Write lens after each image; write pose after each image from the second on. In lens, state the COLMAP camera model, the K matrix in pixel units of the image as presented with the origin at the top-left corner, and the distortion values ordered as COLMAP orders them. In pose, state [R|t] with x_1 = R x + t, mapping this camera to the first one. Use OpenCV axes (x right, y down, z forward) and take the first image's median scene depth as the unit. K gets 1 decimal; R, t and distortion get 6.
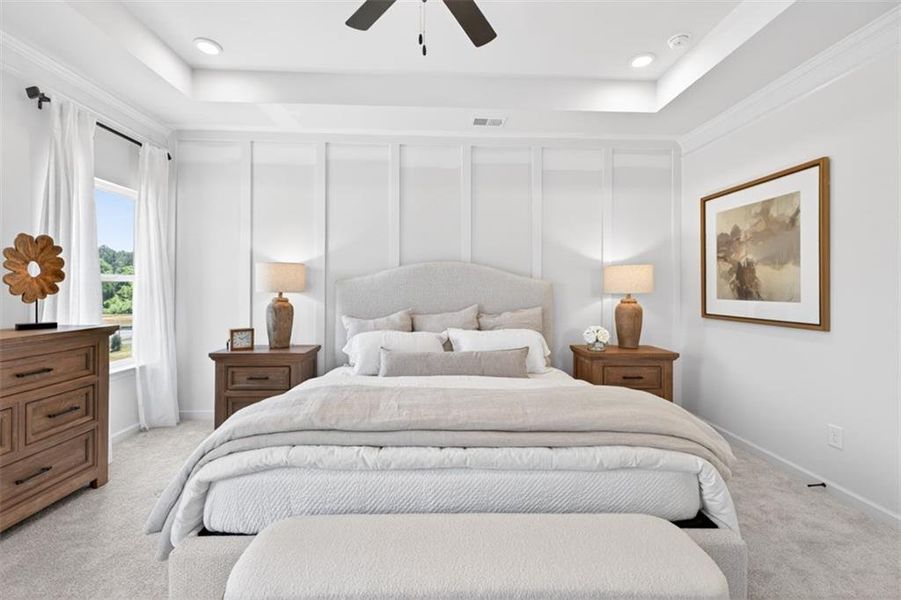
lens RADIAL K [[375.0, 0, 447.6], [0, 375.0, 285.1], [0, 0, 1]] dist [0.002031, 0.000083]
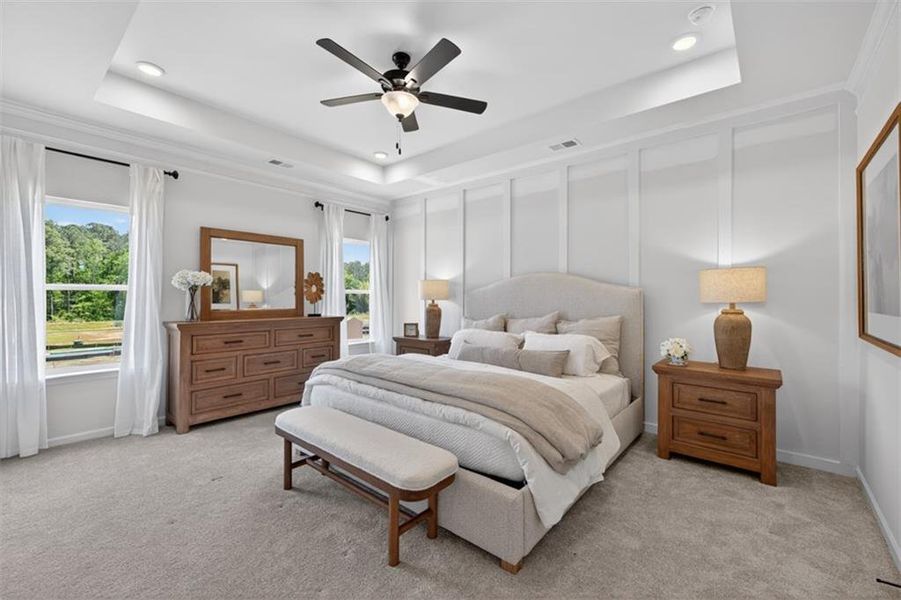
lens RADIAL K [[371.9, 0, 454.8], [0, 371.9, 293.8], [0, 0, 1]] dist [-0.000060, -0.000098]
pose [[0.742047, -0.008439, -0.670295, 0.634832], [0.007722, 0.999962, -0.004041, 0.001741], [0.670304, -0.002177, 0.742084, -0.022482]]
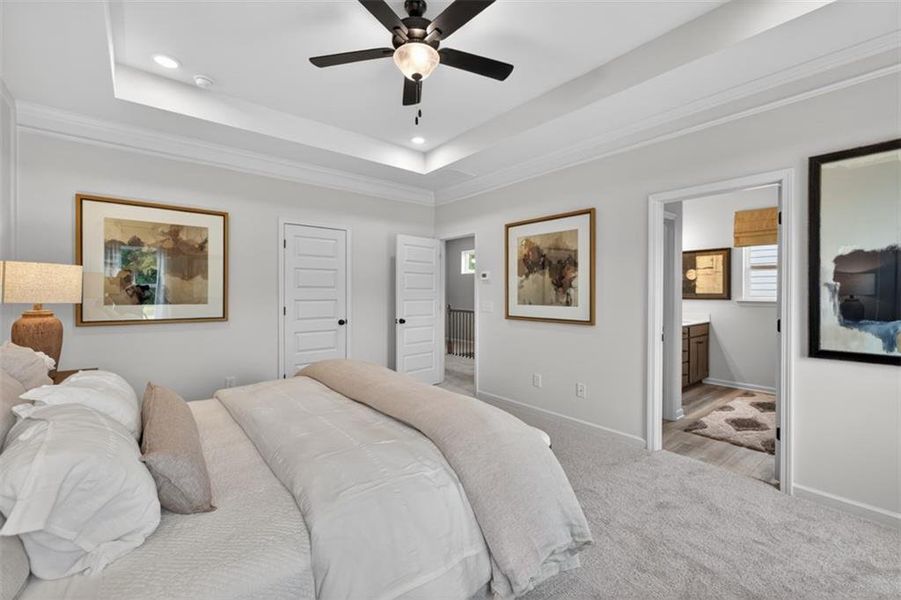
lens RADIAL K [[375.0, 0, 447.6], [0, 375.0, 285.1], [0, 0, 1]] dist [0.002031, 0.000083]
pose [[-0.609274, -0.006023, 0.792937, -0.621481], [-0.023894, 0.999657, -0.010766, -0.026586], [-0.792600, -0.025506, -0.609208, 0.899108]]
